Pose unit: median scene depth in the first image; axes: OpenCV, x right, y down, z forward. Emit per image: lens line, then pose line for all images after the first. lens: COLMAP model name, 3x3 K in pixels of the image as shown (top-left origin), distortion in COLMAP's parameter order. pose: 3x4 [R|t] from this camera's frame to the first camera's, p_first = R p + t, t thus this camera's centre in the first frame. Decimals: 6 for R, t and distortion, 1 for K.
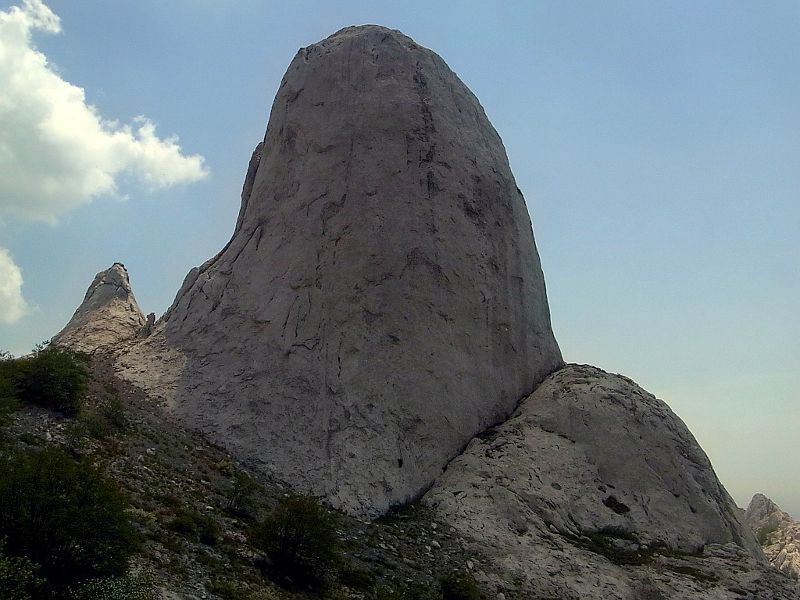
lens RADIAL K [[920.3, 0, 400.0], [0, 920.3, 300.0], [0, 0, 1]] dist [-0.006632, -0.001039]
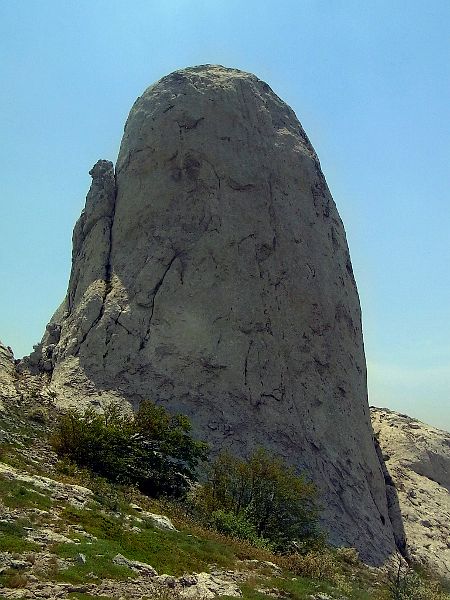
lens RADIAL K [[716.2, 0, 225.0], [0, 716.2, 300.0], [0, 0, 1]] dist [-0.001227, 0.003871]
pose [[0.831359, 0.091443, 0.548161, -0.508065], [-0.085166, 0.995682, -0.036933, -0.015725], [-0.549172, -0.015981, 0.835557, 0.380972]]
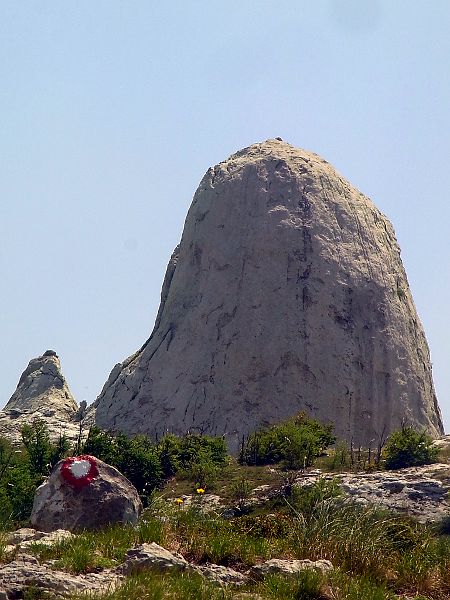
lens RADIAL K [[2645.7, 0, 225.0], [0, 2645.7, 300.0], [0, 0, 1]] dist [1.636946, -0.726787]
pose [[0.981735, 0.000211, -0.190251, 0.597900], [-0.000851, 0.999994, -0.003286, -0.110349], [0.190249, 0.003388, 0.981730, -2.482939]]
